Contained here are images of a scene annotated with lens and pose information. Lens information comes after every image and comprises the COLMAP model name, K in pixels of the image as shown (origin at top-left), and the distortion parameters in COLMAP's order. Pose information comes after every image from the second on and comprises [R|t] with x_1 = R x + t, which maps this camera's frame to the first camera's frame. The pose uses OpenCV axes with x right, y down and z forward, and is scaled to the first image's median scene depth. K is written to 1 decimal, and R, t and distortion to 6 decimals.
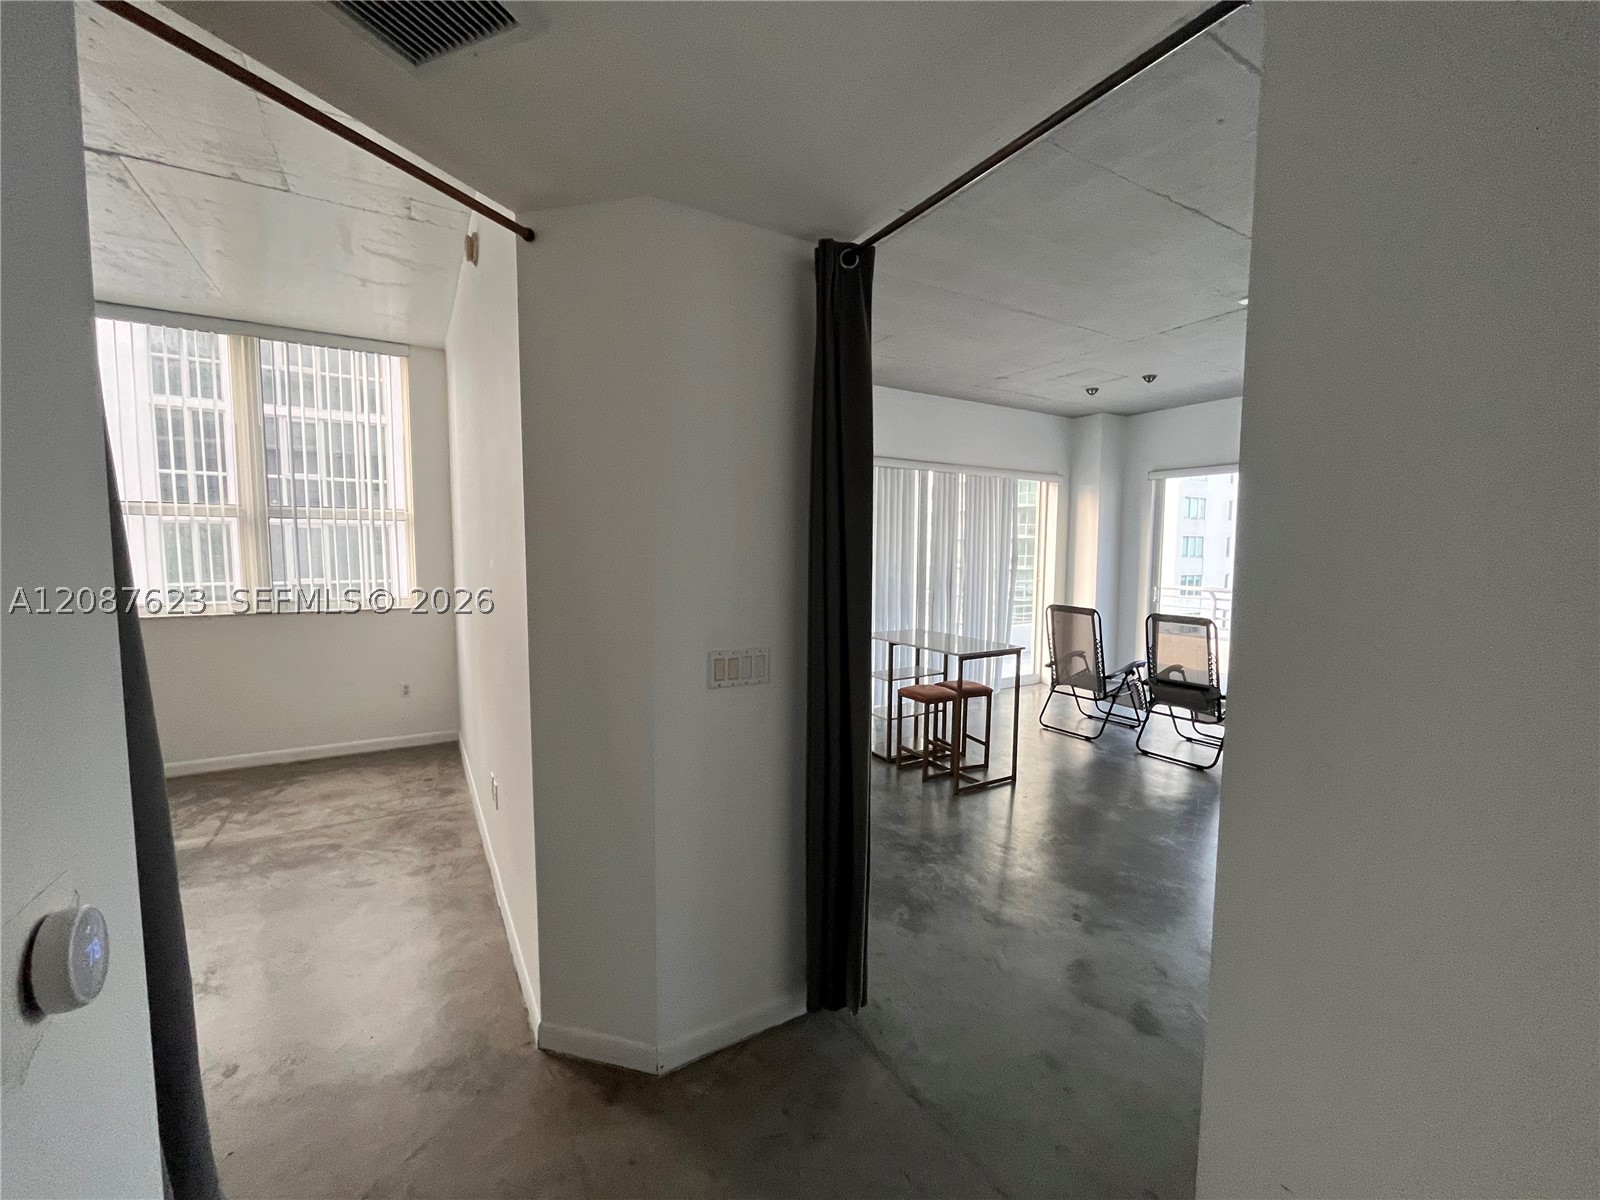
lens RADIAL K [[650.7, 0, 796.7], [0, 650.7, 599.0], [0, 0, 1]] dist [-0.000867, -0.000461]
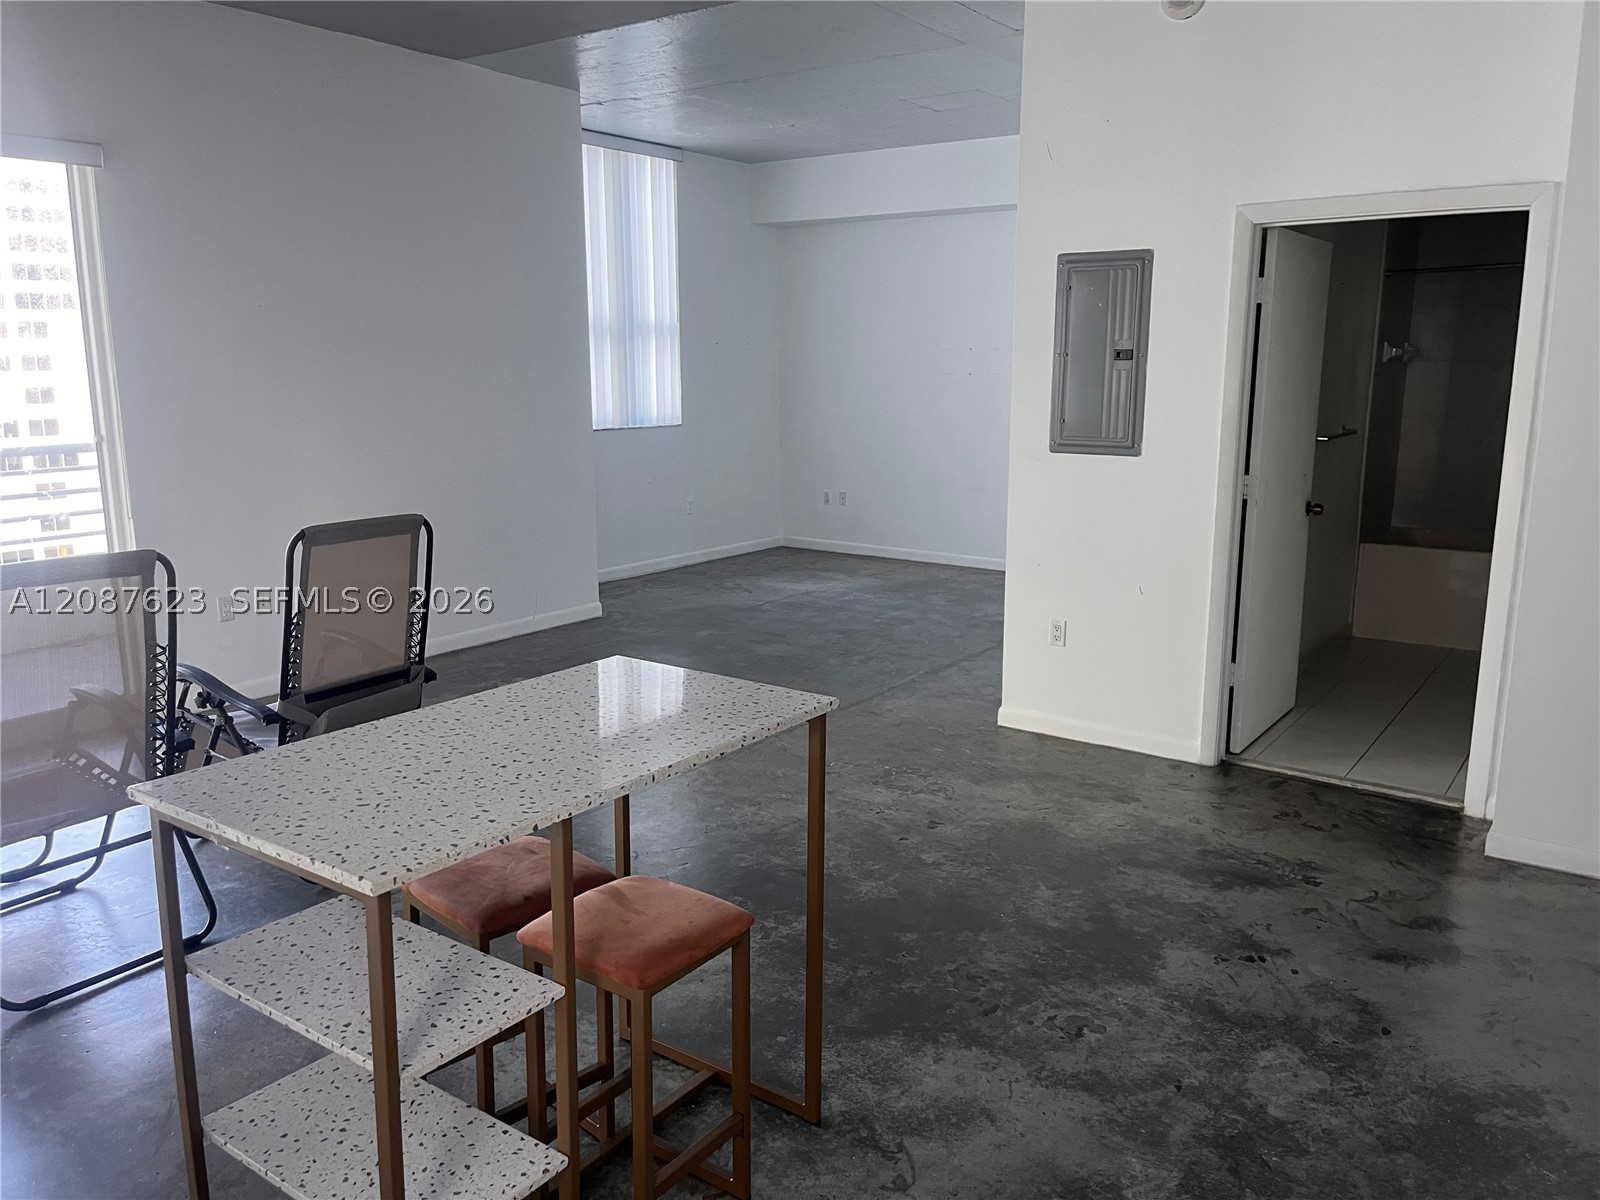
lens RADIAL K [[1208.3, 0, 806.0], [0, 1208.3, 607.1], [0, 0, 1]] dist [0.078274, -0.103332]
pose [[-0.403406, -0.190087, 0.895059, -0.196720], [0.070413, 0.968834, 0.237491, -0.074431], [-0.912308, 0.158829, -0.377449, 0.929639]]
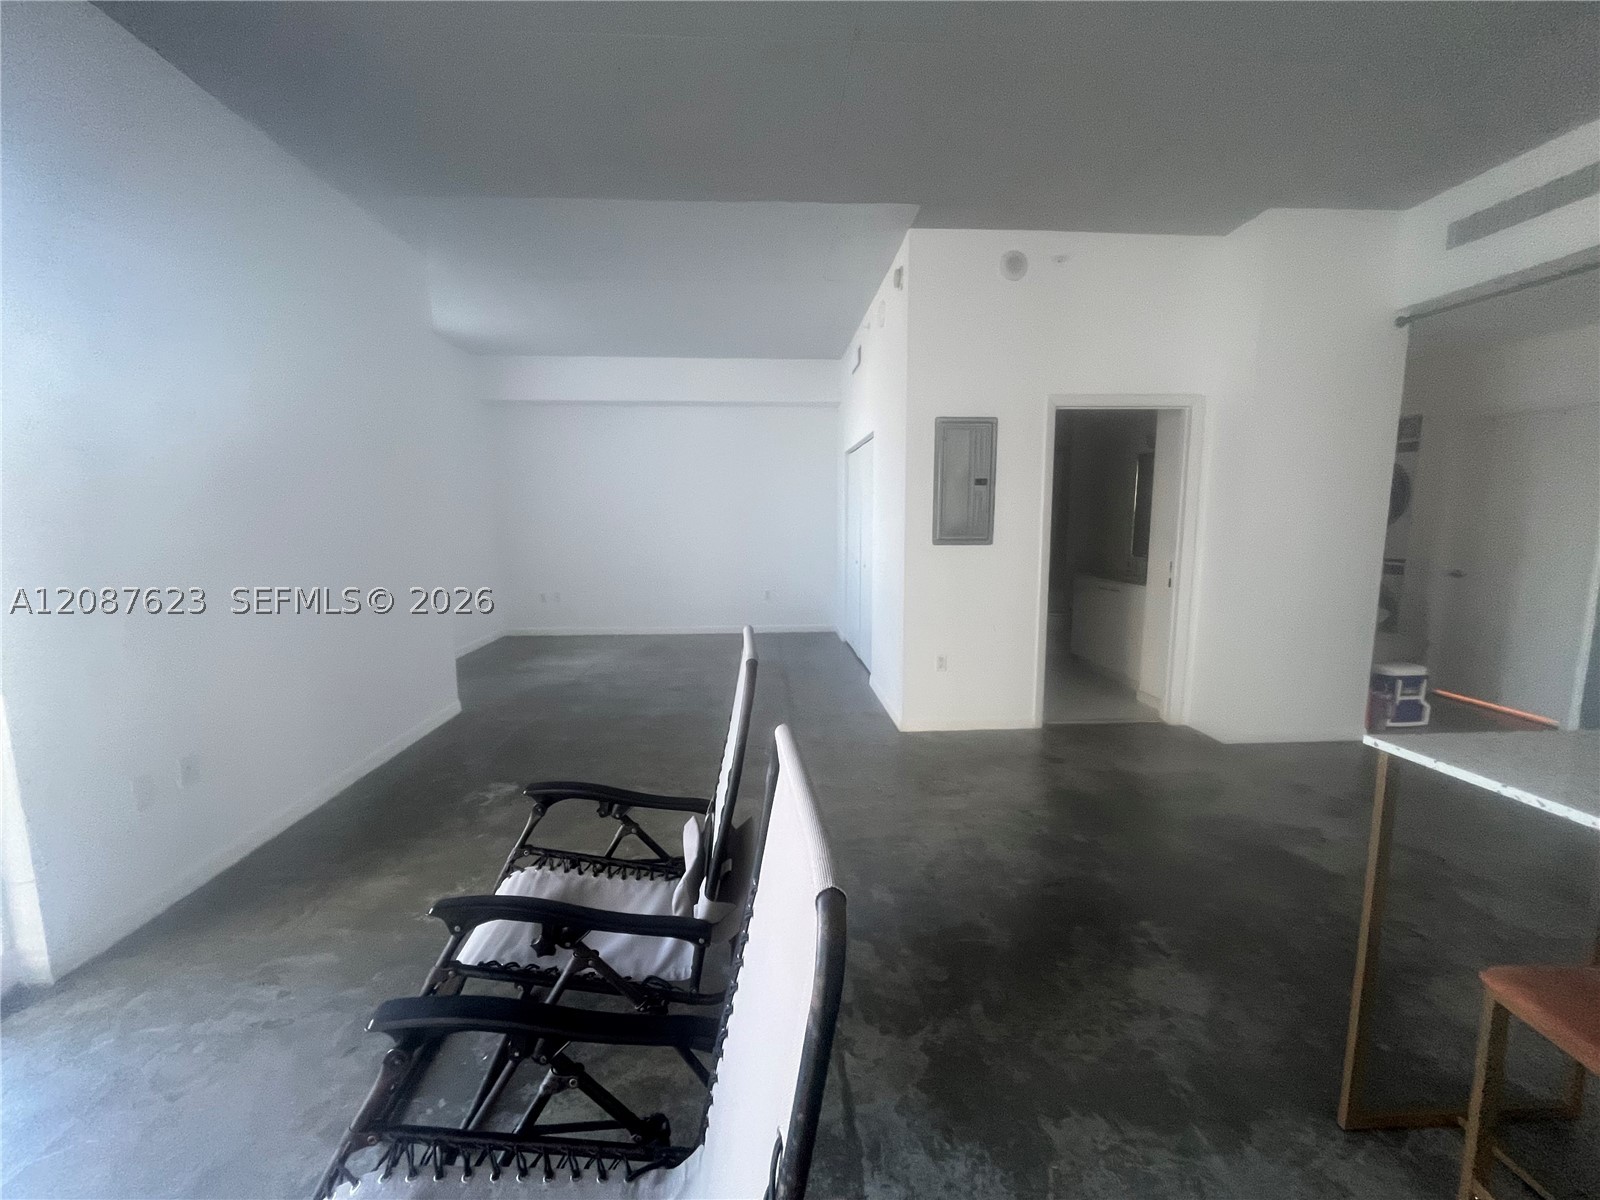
lens RADIAL K [[650.7, 0, 796.7], [0, 650.7, 599.0], [0, 0, 1]] dist [-0.000867, -0.000461]
pose [[-0.886900, -0.061302, 0.457876, 0.372085], [0.036608, 0.978713, 0.201942, -0.052666], [-0.460509, 0.195864, -0.865776, 1.131028]]
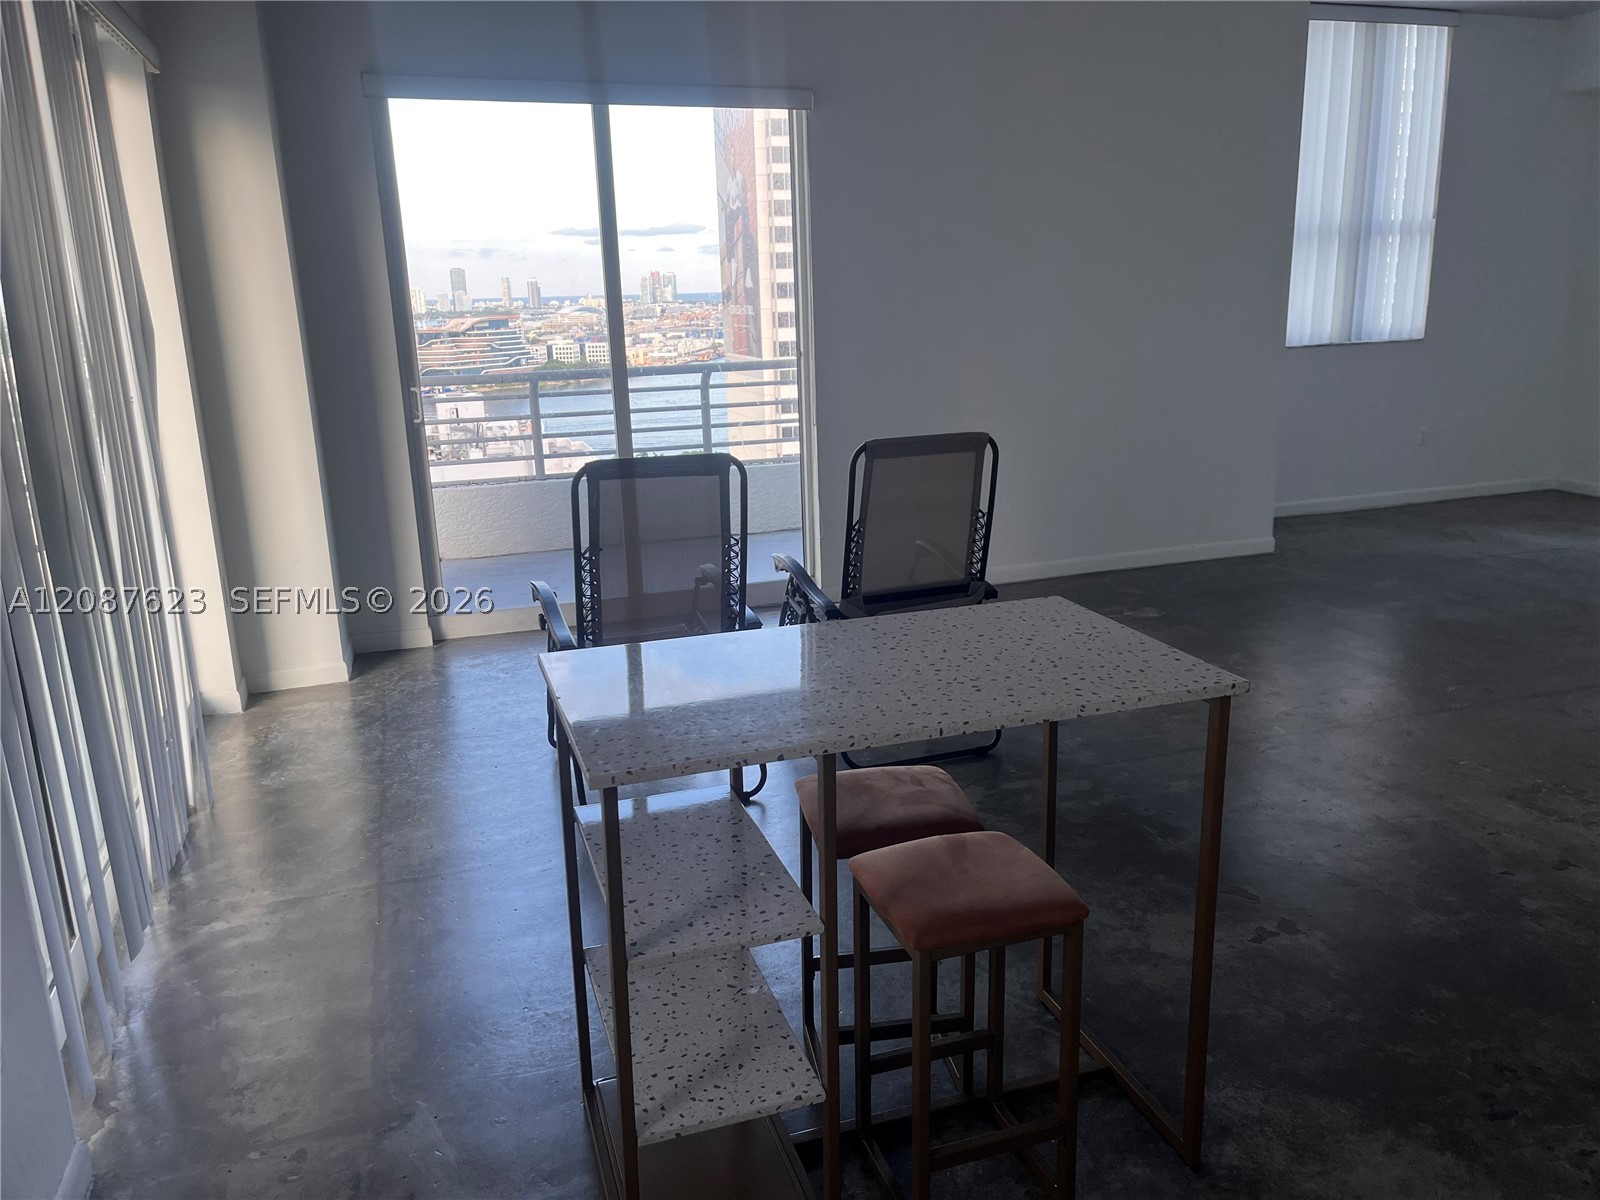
lens RADIAL K [[1206.1, 0, 806.9], [0, 1206.1, 597.5], [0, 0, 1]] dist [0.077746, -0.117114]
pose [[0.212772, -0.256014, 0.942966, -0.174102], [0.108399, 0.965292, 0.237616, -0.060168], [-0.971070, 0.051658, 0.233139, 0.798791]]
